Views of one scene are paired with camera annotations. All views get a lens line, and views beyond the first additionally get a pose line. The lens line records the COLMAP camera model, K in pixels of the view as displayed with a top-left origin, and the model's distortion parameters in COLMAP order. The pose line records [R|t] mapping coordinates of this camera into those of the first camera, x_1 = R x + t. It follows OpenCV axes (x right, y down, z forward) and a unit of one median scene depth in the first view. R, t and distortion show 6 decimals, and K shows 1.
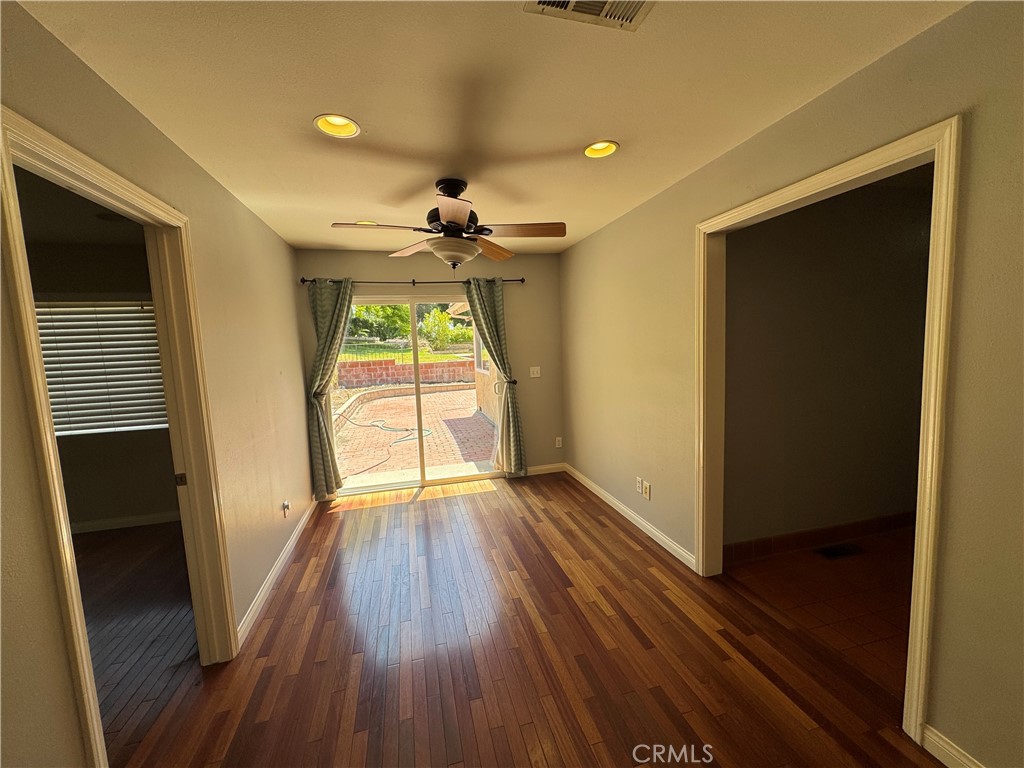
lens RADIAL K [[413.5, 0, 511.5], [0, 413.5, 383.9], [0, 0, 1]] dist [0.000355, -0.000032]
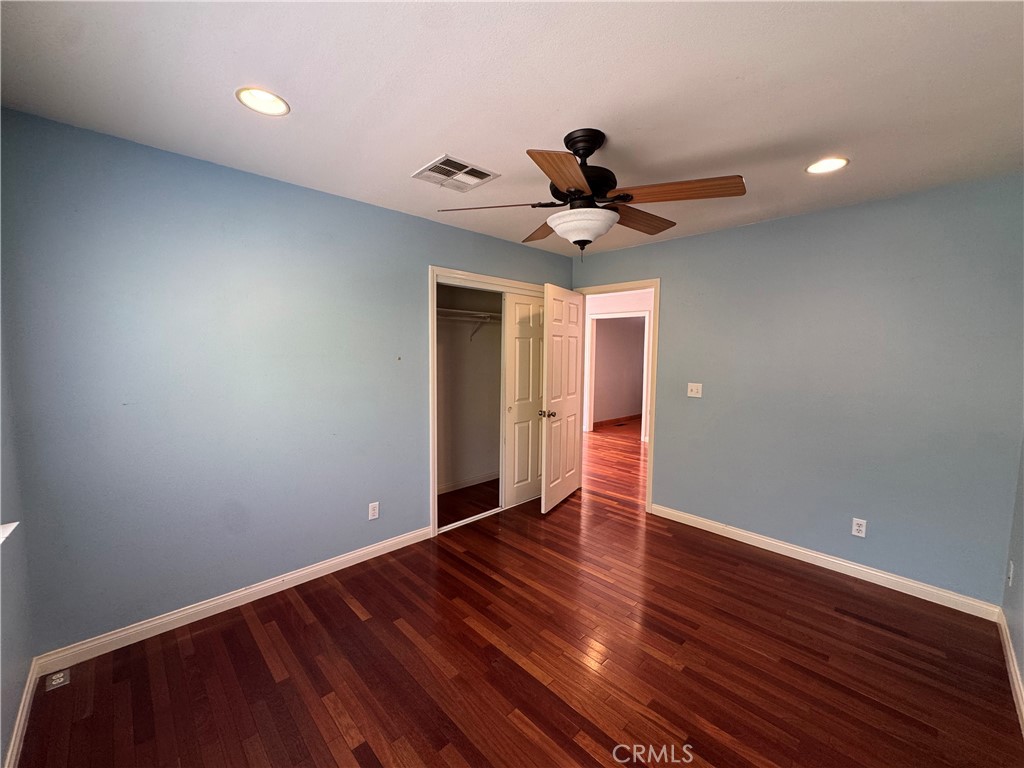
lens RADIAL K [[413.5, 0, 513.3], [0, 413.5, 382.2], [0, 0, 1]] dist [0.000355, -0.000032]
pose [[0.872522, 0.010640, 0.488458, -1.436444], [-0.000940, 0.999798, -0.020100, 0.170872], [-0.488573, 0.017079, 0.872356, -1.318743]]
